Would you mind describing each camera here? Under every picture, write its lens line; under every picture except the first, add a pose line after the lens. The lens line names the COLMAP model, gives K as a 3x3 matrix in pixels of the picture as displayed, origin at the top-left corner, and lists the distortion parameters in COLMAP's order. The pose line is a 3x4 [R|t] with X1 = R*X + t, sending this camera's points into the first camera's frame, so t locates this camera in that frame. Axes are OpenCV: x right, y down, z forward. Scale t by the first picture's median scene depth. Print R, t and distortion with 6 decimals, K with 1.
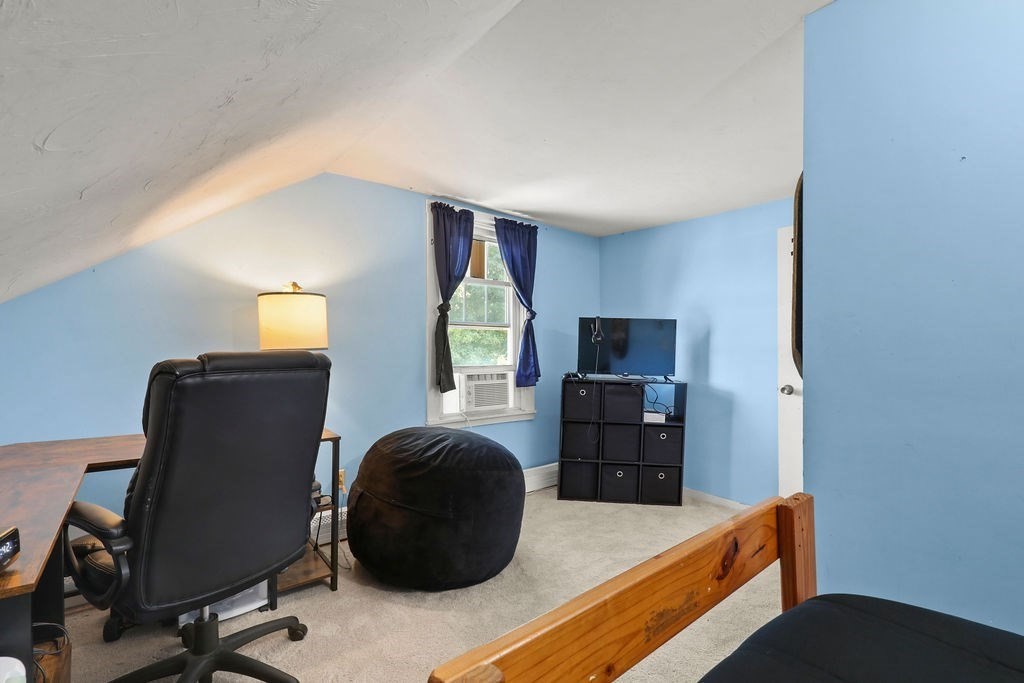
lens RADIAL K [[464.9, 0, 515.0], [0, 464.9, 355.1], [0, 0, 1]] dist [0.000200, -0.000122]
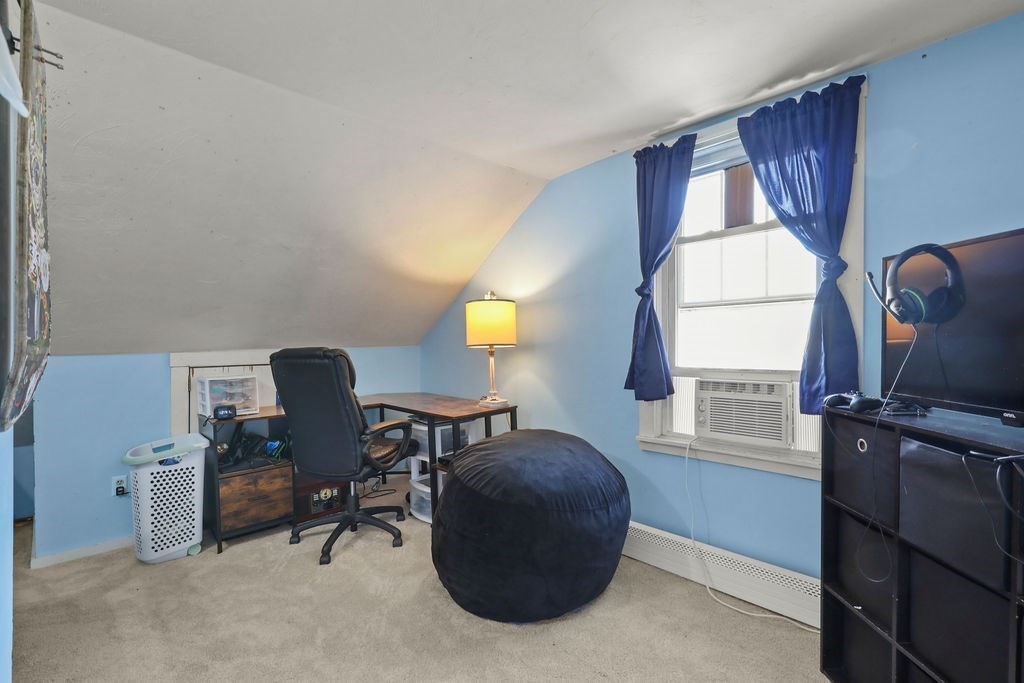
lens RADIAL K [[464.9, 0, 515.0], [0, 464.9, 355.1], [0, 0, 1]] dist [0.000200, -0.000122]
pose [[0.065674, 0.013194, -0.997754, 0.534560], [-0.004099, 0.999908, 0.012953, -0.002014], [0.997833, 0.003239, 0.065722, 0.678427]]
